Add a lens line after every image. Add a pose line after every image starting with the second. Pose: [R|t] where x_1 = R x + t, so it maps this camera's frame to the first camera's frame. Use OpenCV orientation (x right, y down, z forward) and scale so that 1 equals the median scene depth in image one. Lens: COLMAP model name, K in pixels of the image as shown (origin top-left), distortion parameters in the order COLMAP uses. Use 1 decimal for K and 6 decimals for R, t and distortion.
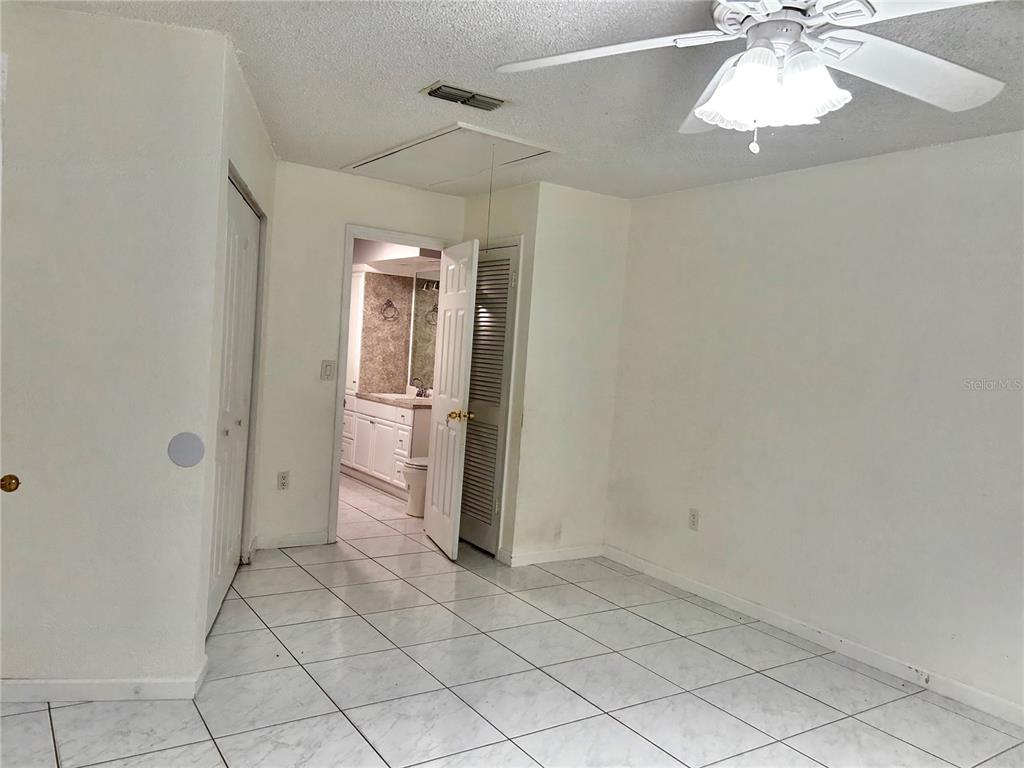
lens RADIAL K [[772.3, 0, 514.8], [0, 772.3, 382.0], [0, 0, 1]] dist [0.049065, -0.036393]
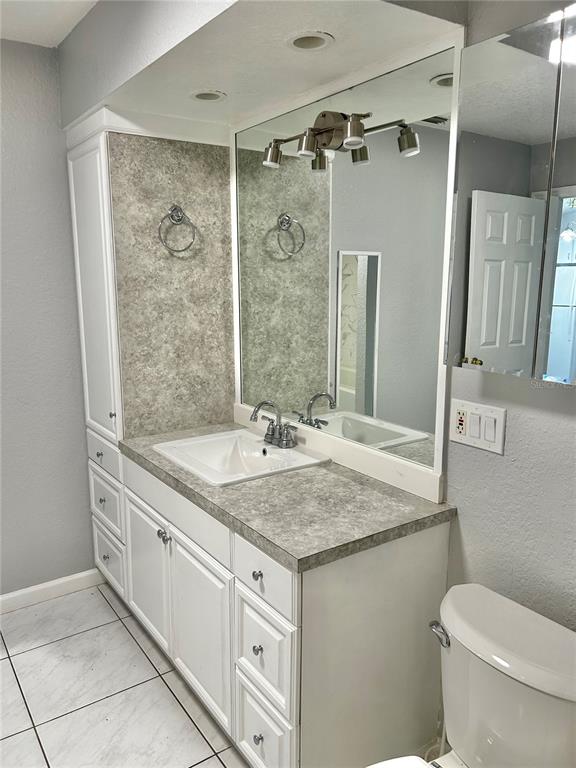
lens RADIAL K [[579.3, 0, 280.7], [0, 579.3, 386.7], [0, 0, 1]] dist [0.049065, -0.036393]
pose [[0.997377, -0.072148, -0.005886, -0.111245], [0.072254, 0.987288, 0.141569, -0.050988], [-0.004403, -0.141623, 0.989911, 0.674906]]
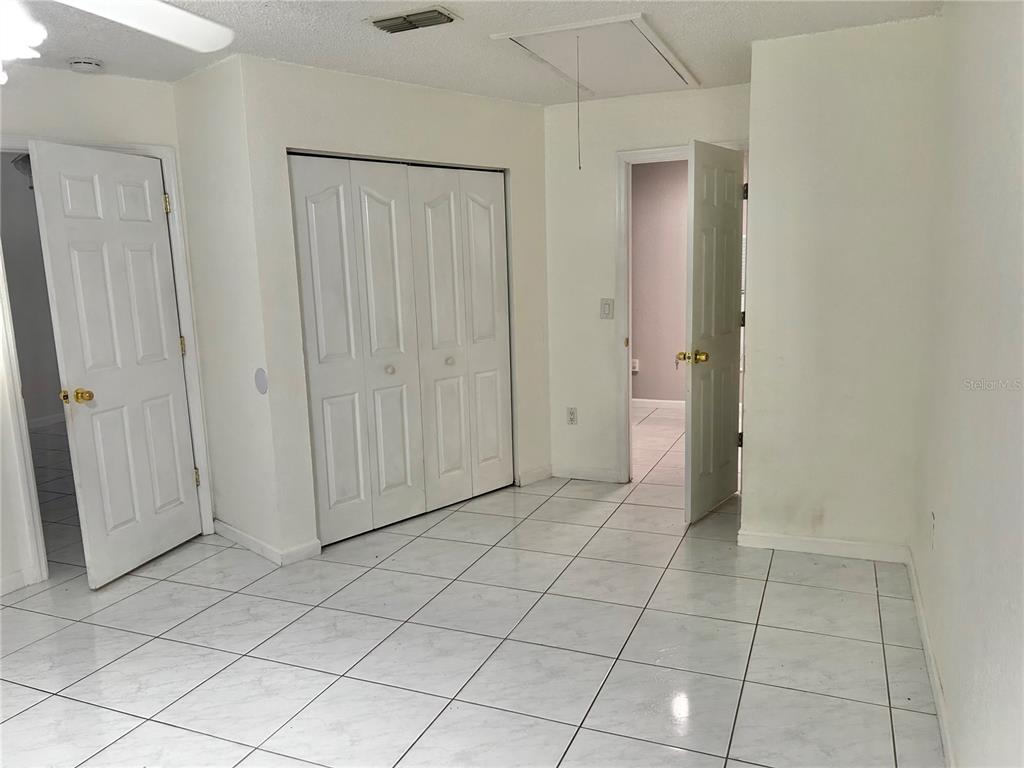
lens RADIAL K [[772.3, 0, 512.6], [0, 772.3, 388.7], [0, 0, 1]] dist [0.049065, -0.036393]
pose [[0.547743, 0.050722, -0.835108, 0.555876], [0.026833, 0.996582, 0.078129, 0.006917], [0.836216, -0.065203, 0.544510, 0.386501]]
